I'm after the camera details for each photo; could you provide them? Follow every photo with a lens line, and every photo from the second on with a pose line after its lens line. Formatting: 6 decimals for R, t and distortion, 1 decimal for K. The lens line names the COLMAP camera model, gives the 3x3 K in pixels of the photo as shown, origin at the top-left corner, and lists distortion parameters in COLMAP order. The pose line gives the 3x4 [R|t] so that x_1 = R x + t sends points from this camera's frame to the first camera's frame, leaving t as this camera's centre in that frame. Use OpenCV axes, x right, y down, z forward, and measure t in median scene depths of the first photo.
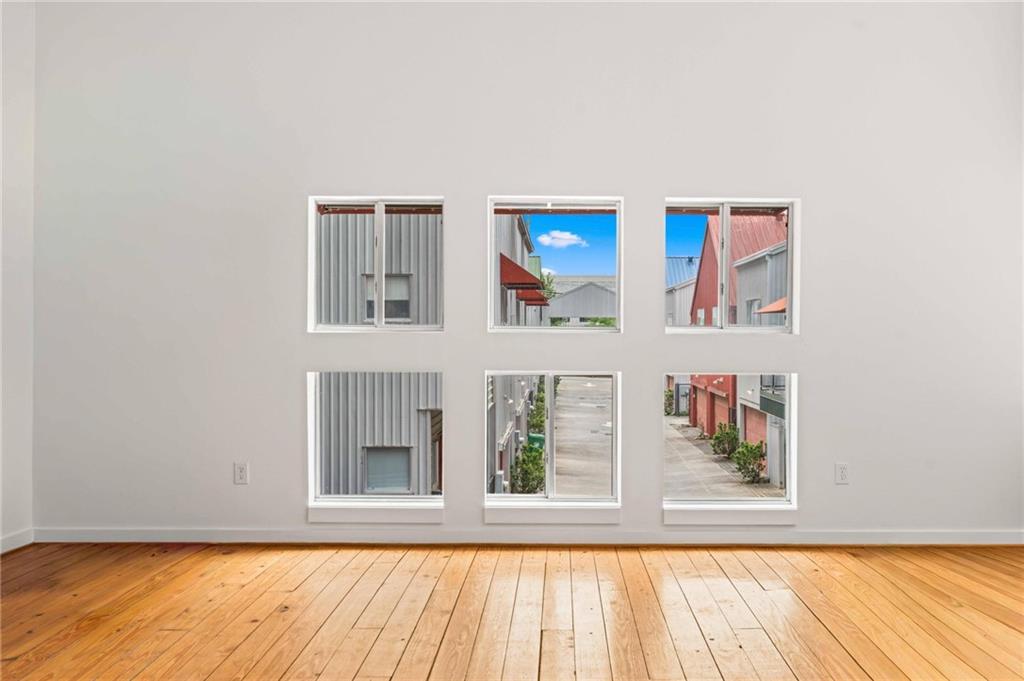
lens RADIAL K [[988.6, 0, 512.6], [0, 988.6, 338.4], [0, 0, 1]] dist [-0.005549, 0.000000]
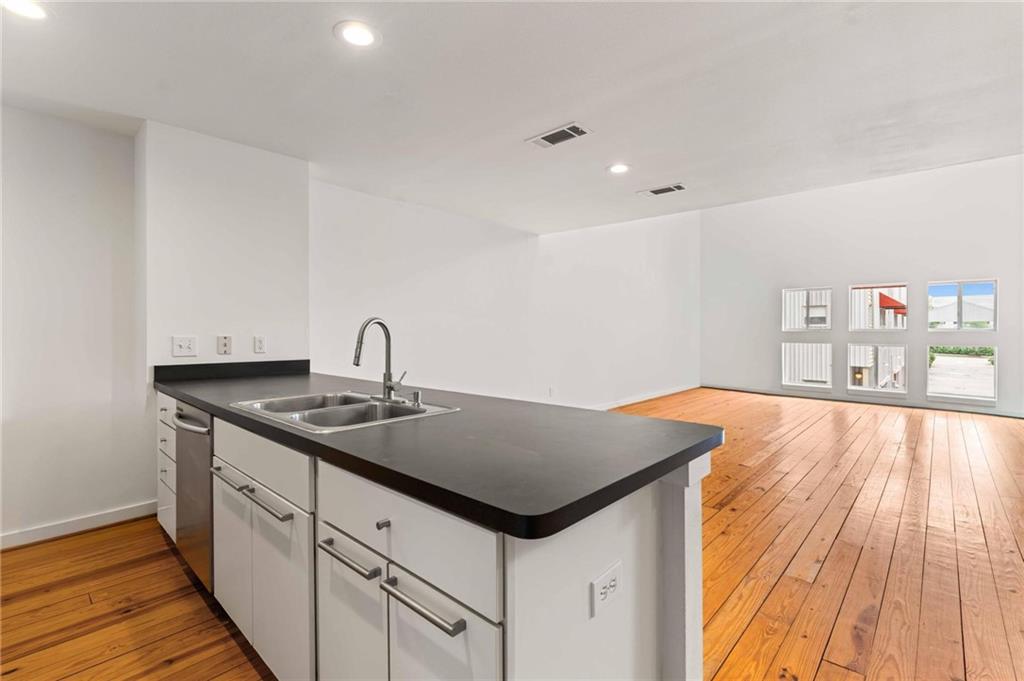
lens RADIAL K [[466.8, 0, 518.6], [0, 466.8, 333.3], [0, 0, 1]] dist [0.001857, 0.000716]
pose [[0.766862, -0.004279, -0.641798, 0.033824], [0.001812, 0.999988, -0.004502, 0.001867], [0.641810, 0.002290, 0.766861, -0.217514]]
